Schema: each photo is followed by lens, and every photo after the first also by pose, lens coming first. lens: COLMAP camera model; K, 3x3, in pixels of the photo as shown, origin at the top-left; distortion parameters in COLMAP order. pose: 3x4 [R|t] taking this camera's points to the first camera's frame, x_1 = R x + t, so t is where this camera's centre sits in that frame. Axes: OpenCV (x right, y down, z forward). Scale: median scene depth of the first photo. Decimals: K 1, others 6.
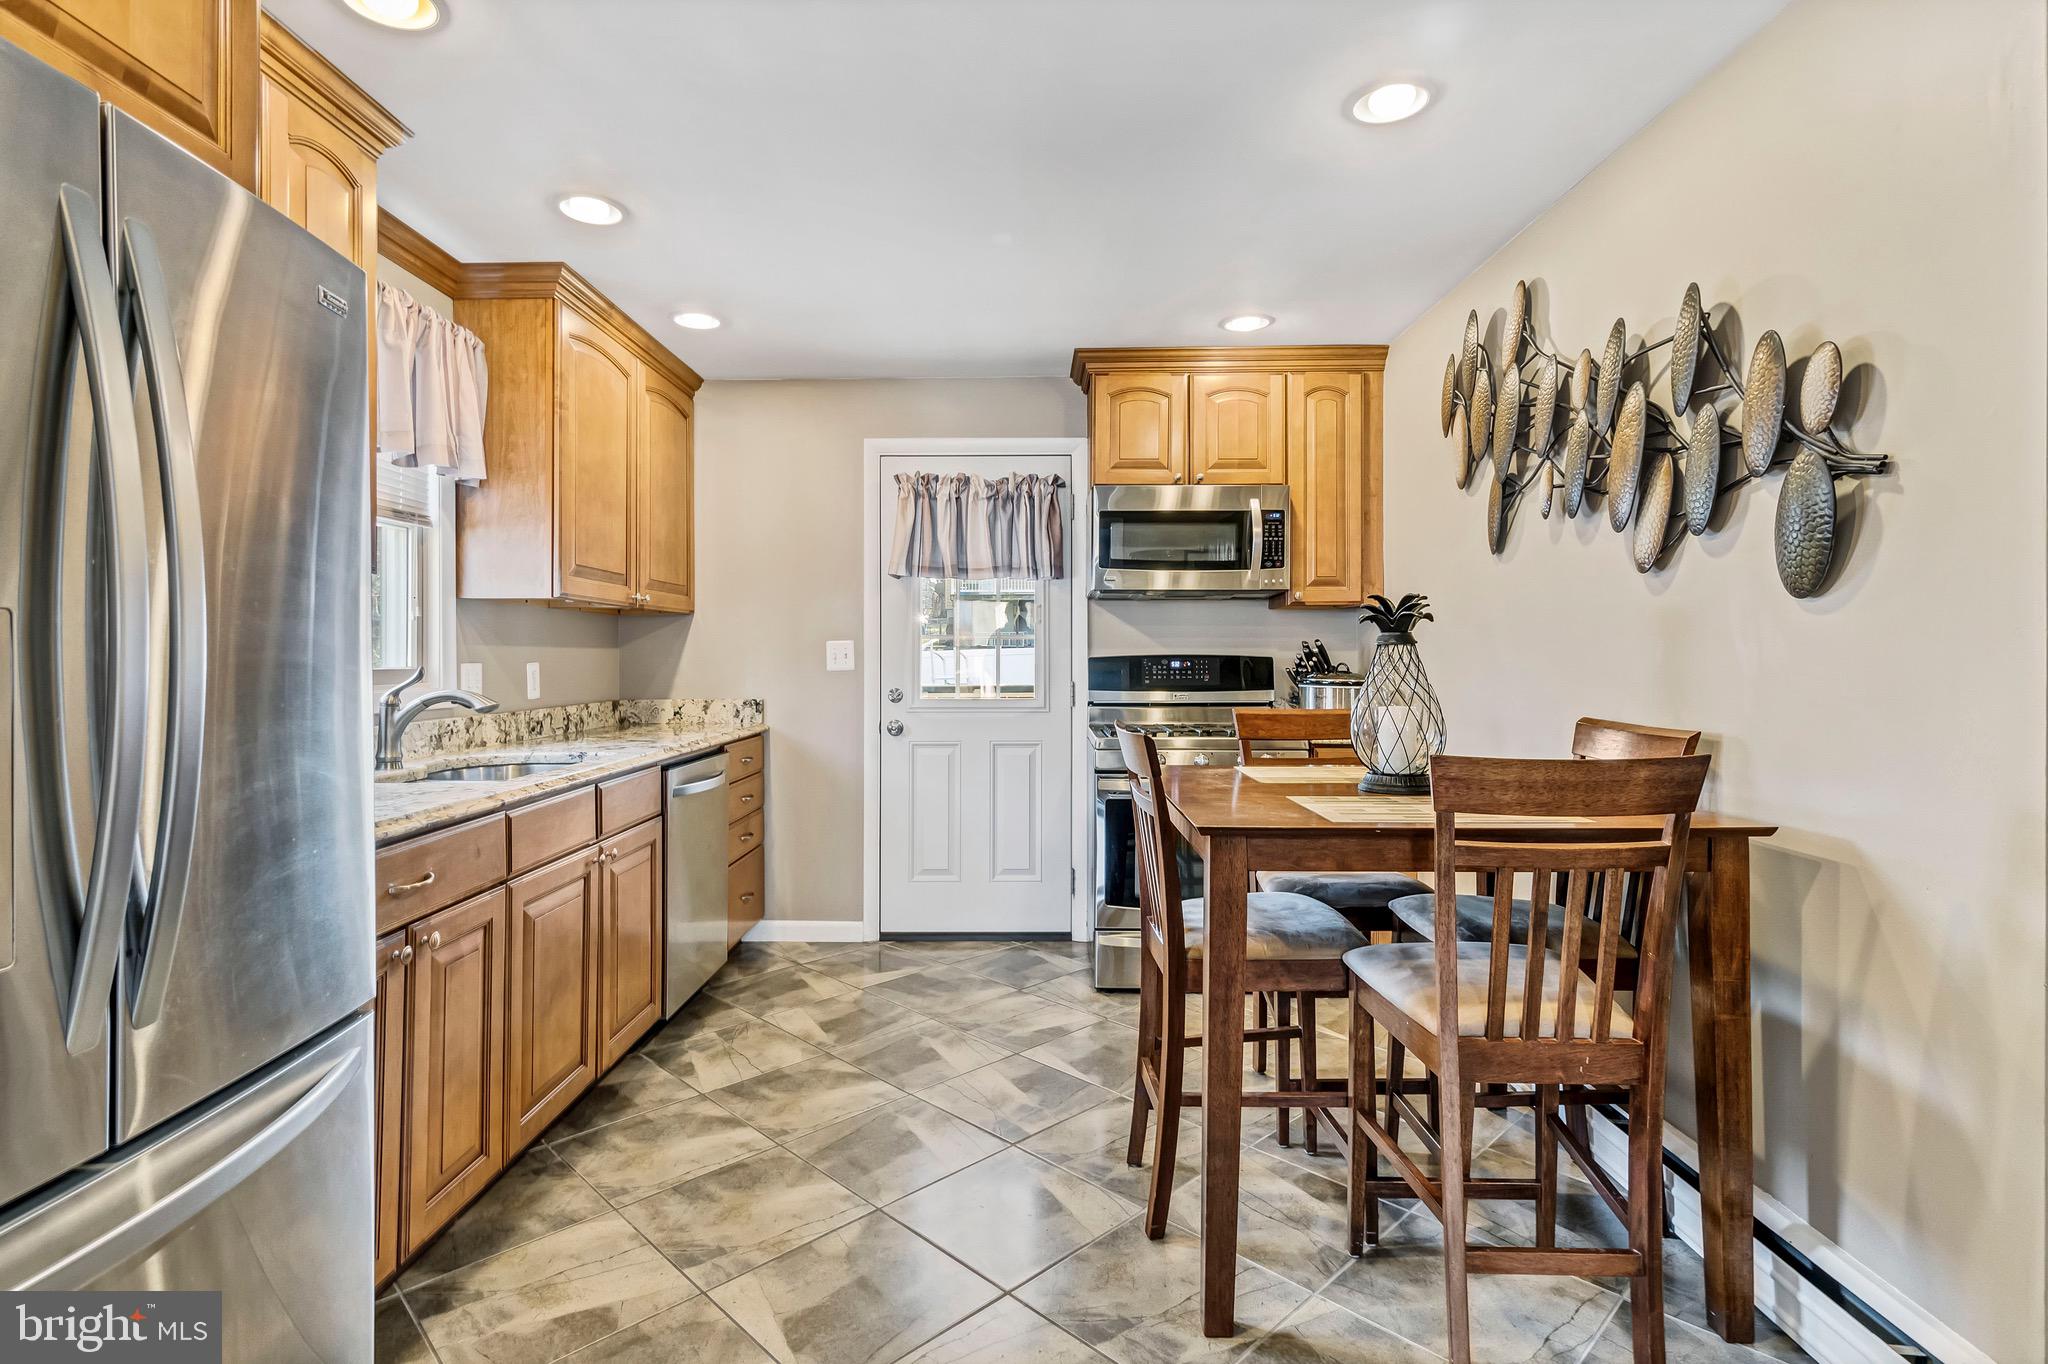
lens RADIAL K [[984.4, 0, 962.7], [0, 984.4, 654.1], [0, 0, 1]] dist [-0.002722, -0.000089]
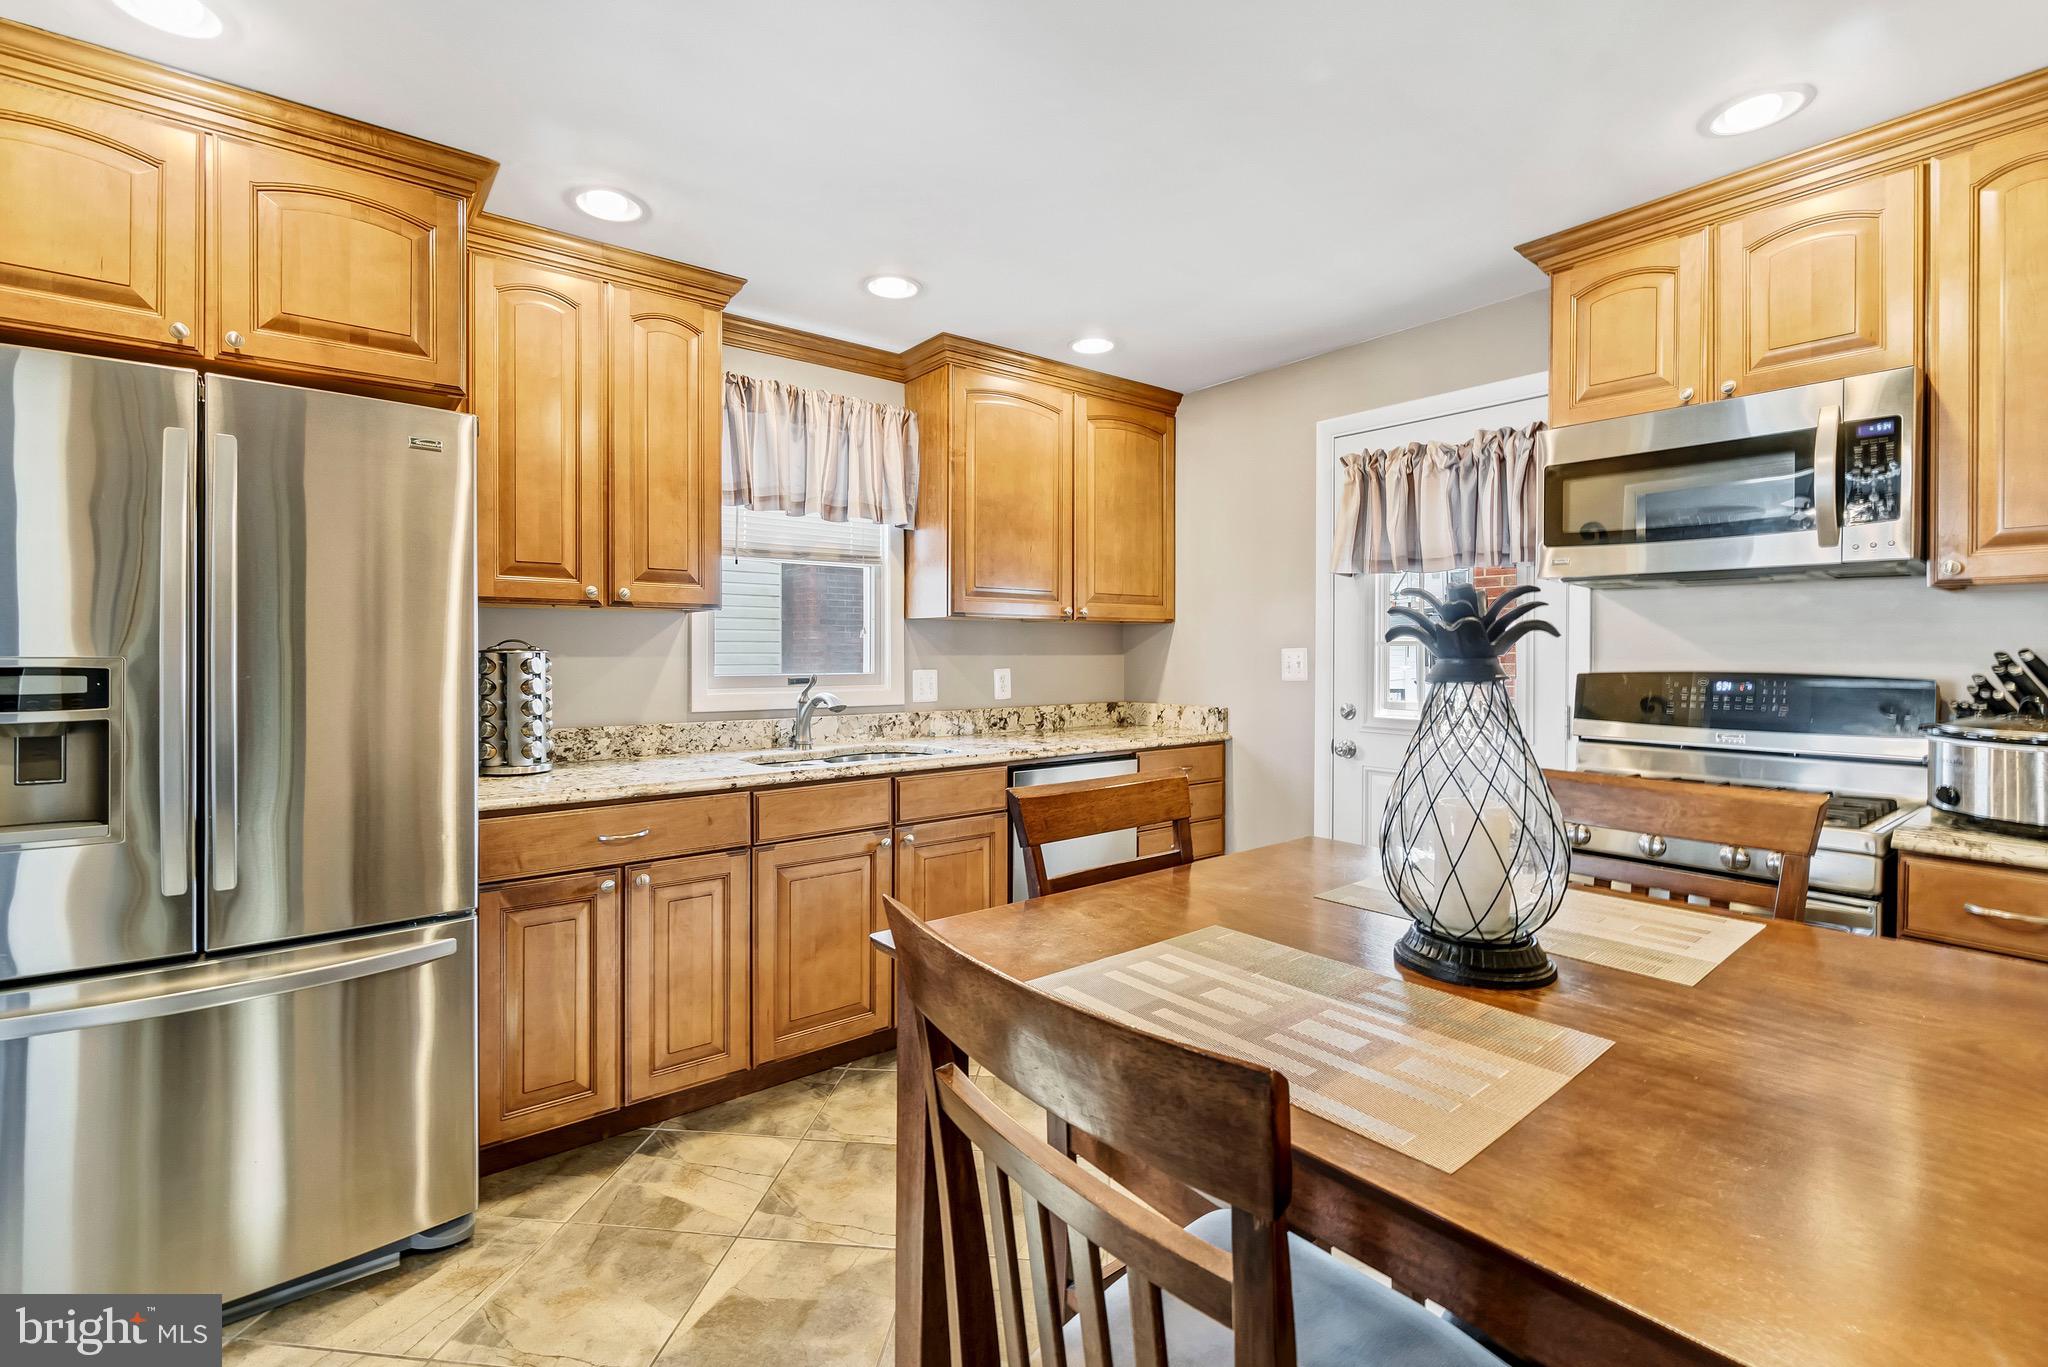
lens RADIAL K [[882.3, 0, 973.0], [0, 882.3, 653.2], [0, 0, 1]] dist [-0.002646, 0.000334]
pose [[0.654562, 0.003529, -0.756000, 0.371809], [0.000680, 0.999986, 0.005257, -0.016595], [0.756008, -0.003956, 0.654551, 0.295283]]
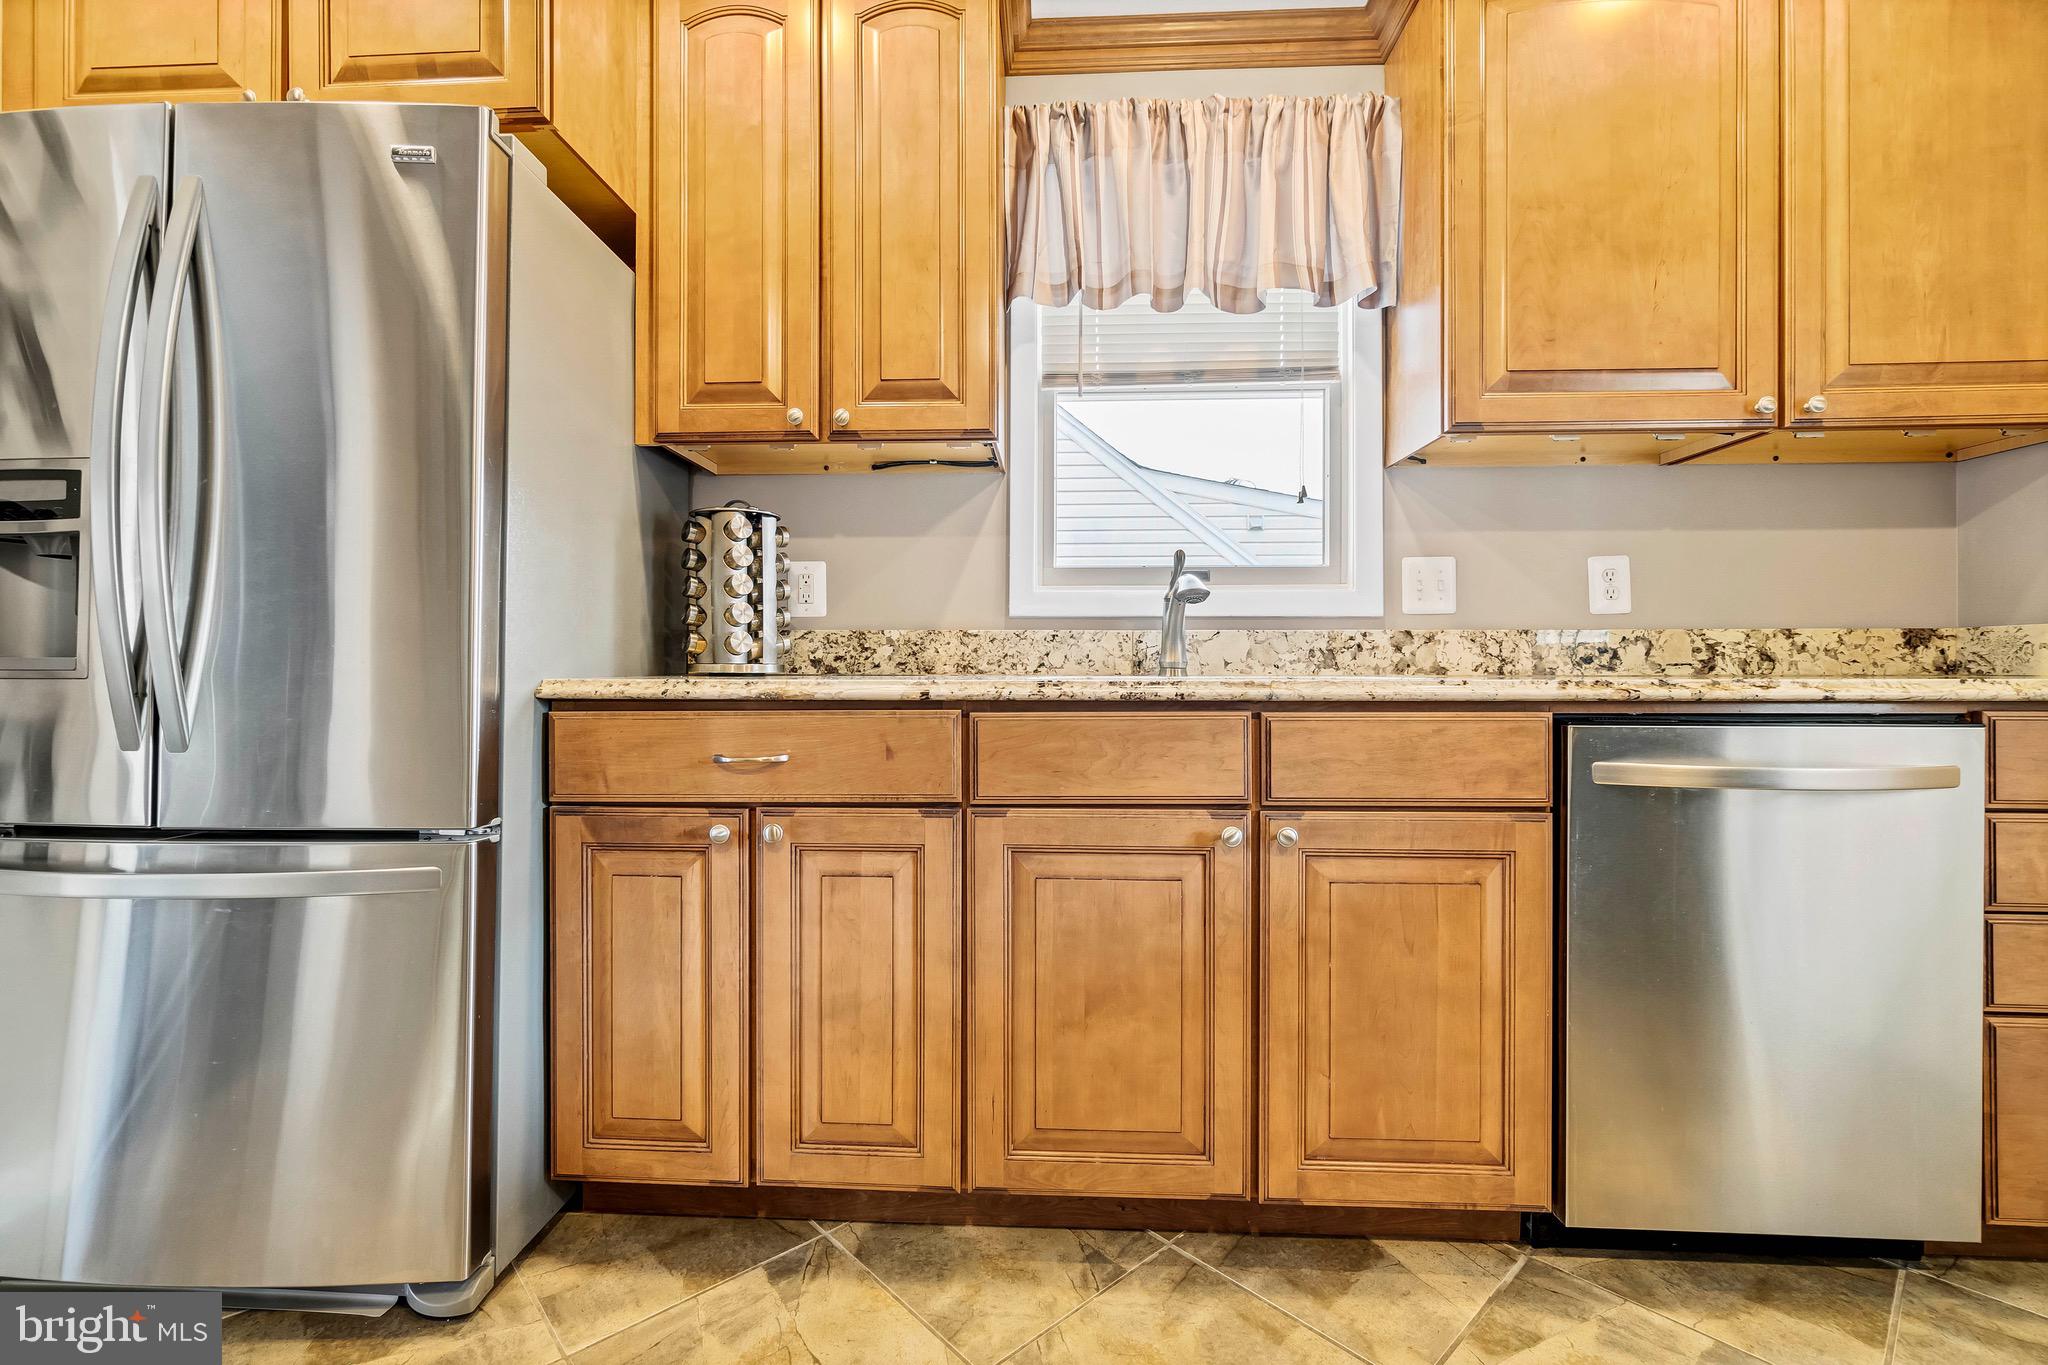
lens RADIAL K [[882.3, 0, 973.0], [0, 882.3, 652.2], [0, 0, 1]] dist [-0.002646, 0.000334]
pose [[0.018244, 0.000727, -0.999833, 0.124936], [0.005020, 0.999987, 0.000819, 0.072471], [0.999821, -0.005035, 0.018240, 0.627552]]
